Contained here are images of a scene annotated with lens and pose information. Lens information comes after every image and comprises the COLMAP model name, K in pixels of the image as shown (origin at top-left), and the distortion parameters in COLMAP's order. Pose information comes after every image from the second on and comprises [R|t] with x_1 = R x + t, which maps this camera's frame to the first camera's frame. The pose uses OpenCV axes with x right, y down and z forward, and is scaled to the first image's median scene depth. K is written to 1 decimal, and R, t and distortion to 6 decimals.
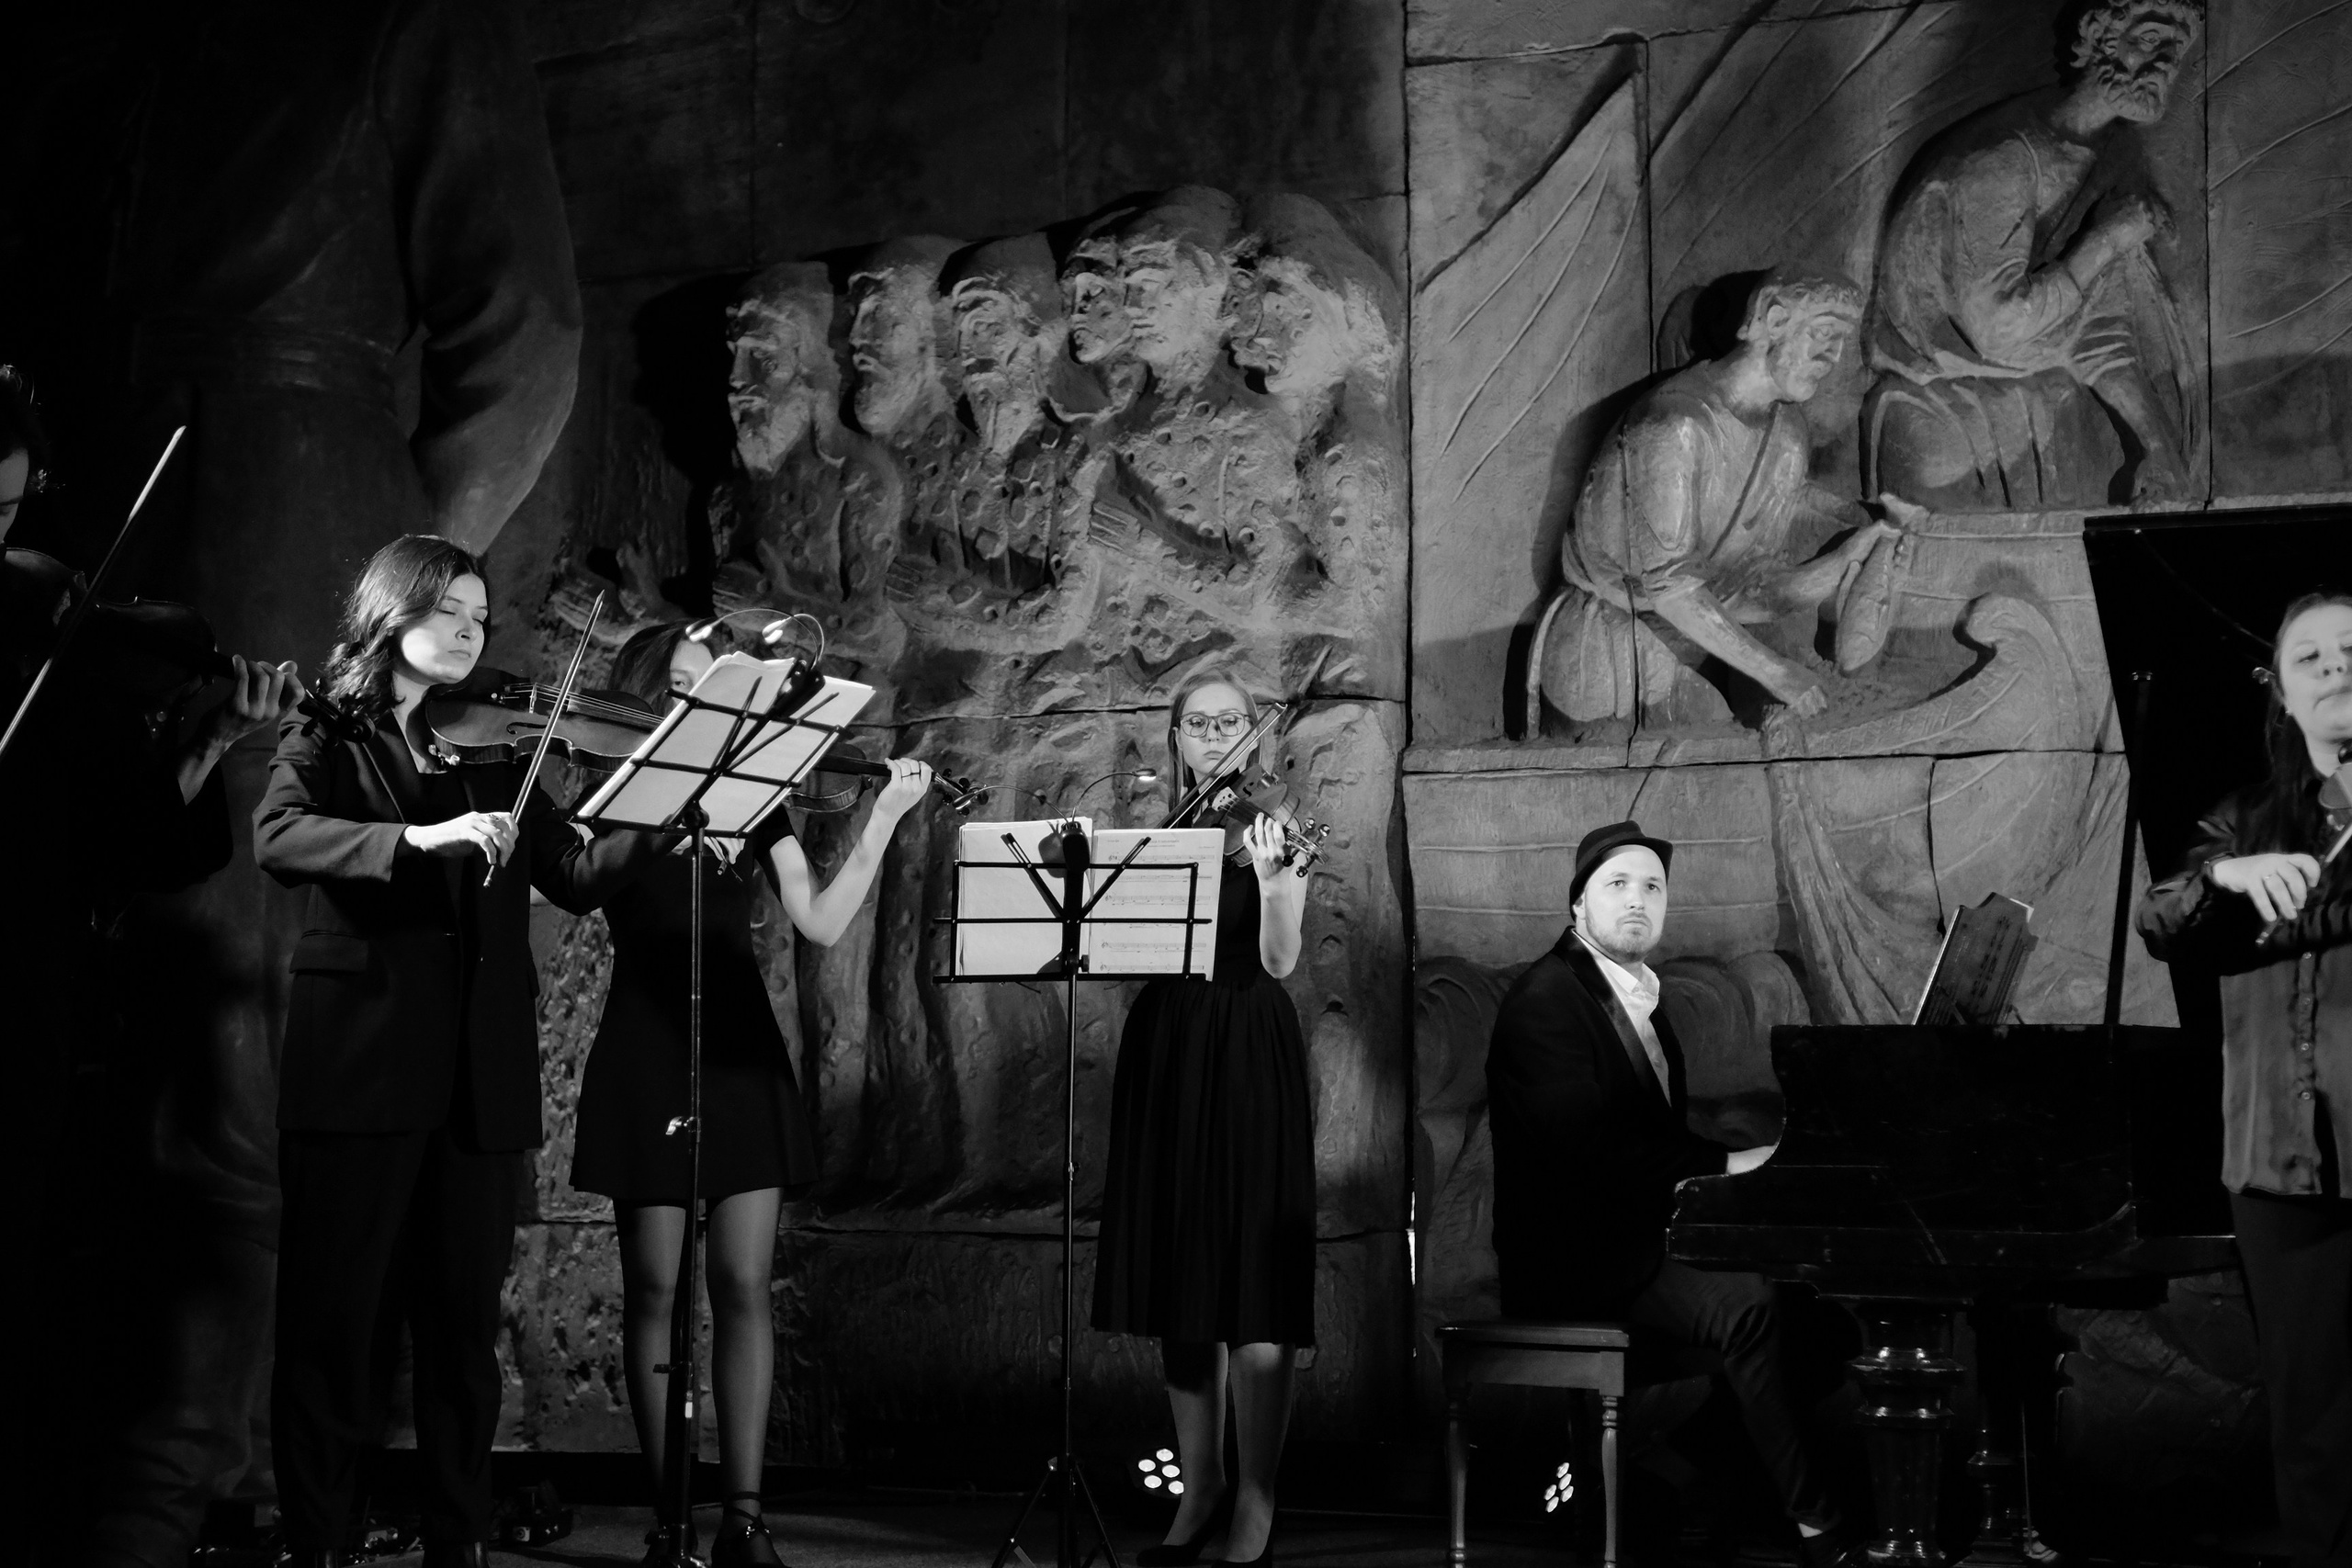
lens RADIAL K [[3304.2, 0, 1173.6], [0, 3304.2, 775.1], [0, 0, 1]] dist [-0.018283, 0.553907]
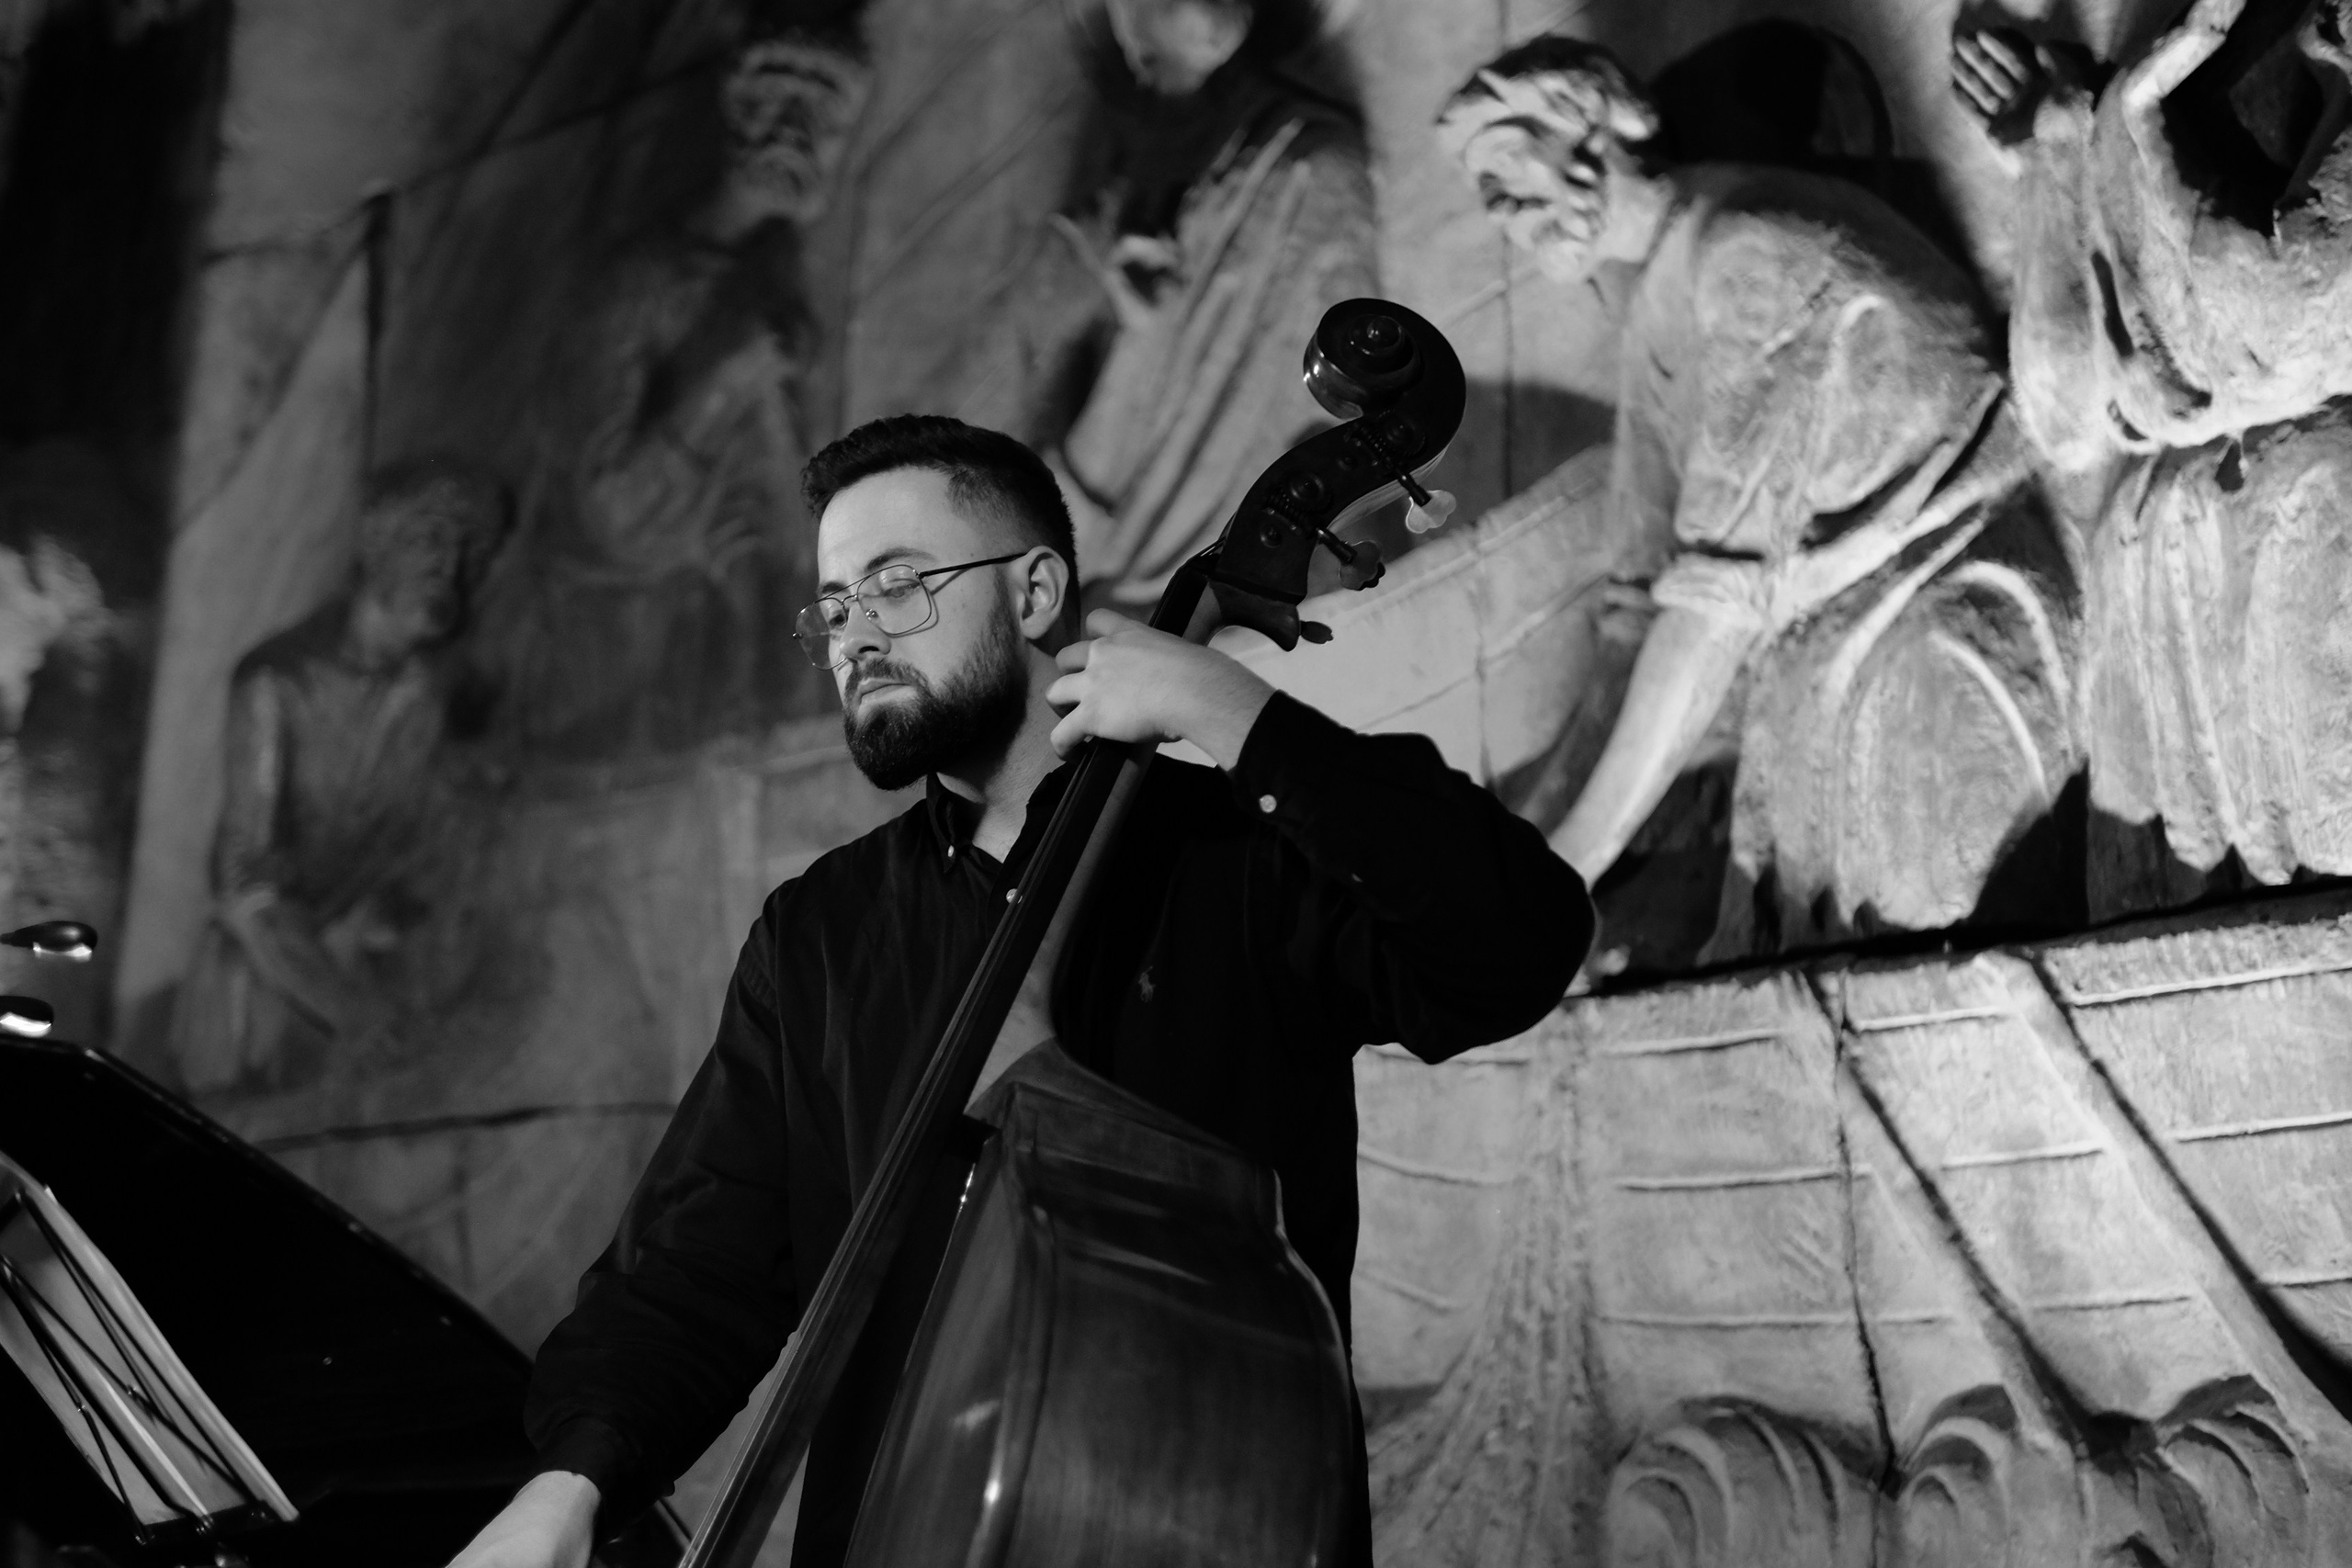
lens RADIAL K [[3304.2, 0, 1173.6], [0, 3304.2, 775.1], [0, 0, 1]] dist [-0.018283, 0.553907]
pose [[0.948727, -0.058289, -0.310676, 0.558724], [0.015145, 0.990105, -0.139512, 0.019960], [0.315734, 0.127653, 0.940222, 0.366833]]
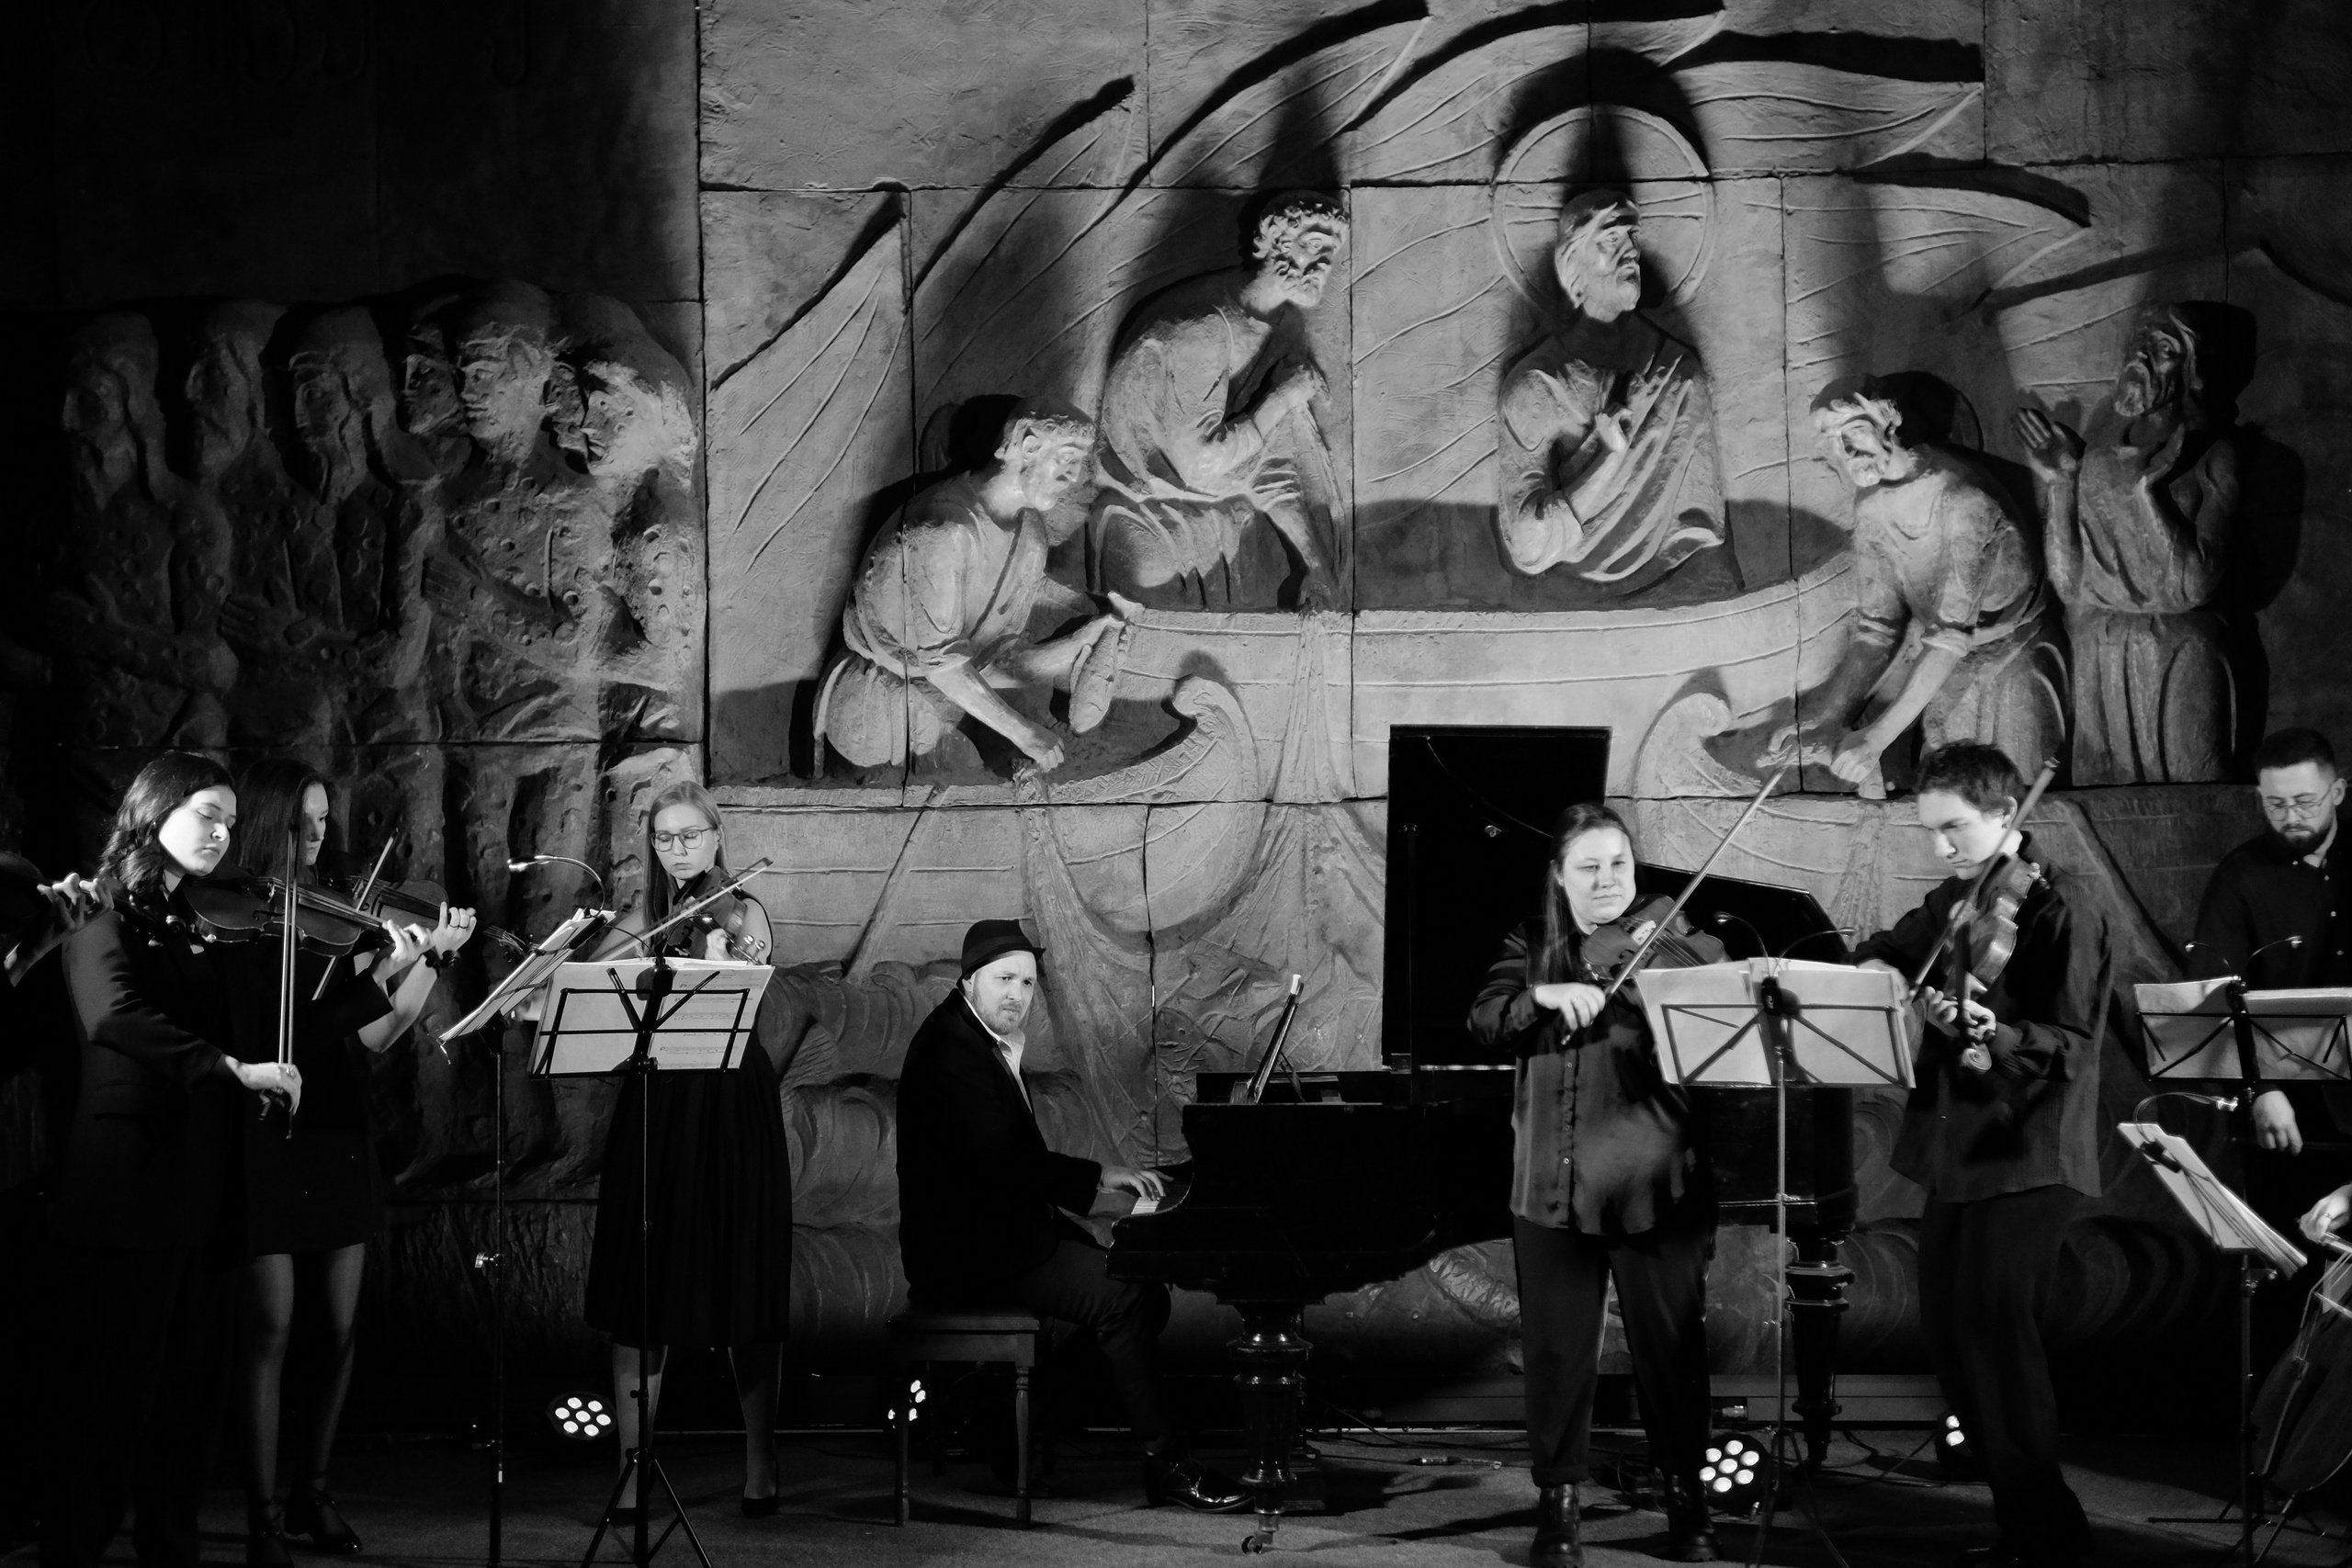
lens RADIAL K [[3304.2, 0, 1173.6], [0, 3304.2, 775.1], [0, 0, 1]] dist [-0.018283, 0.553907]
pose [[0.929855, -0.004170, 0.367903, -0.215864], [-0.026952, 0.996477, 0.079413, -0.111980], [-0.366939, -0.083758, 0.926467, -0.166825]]
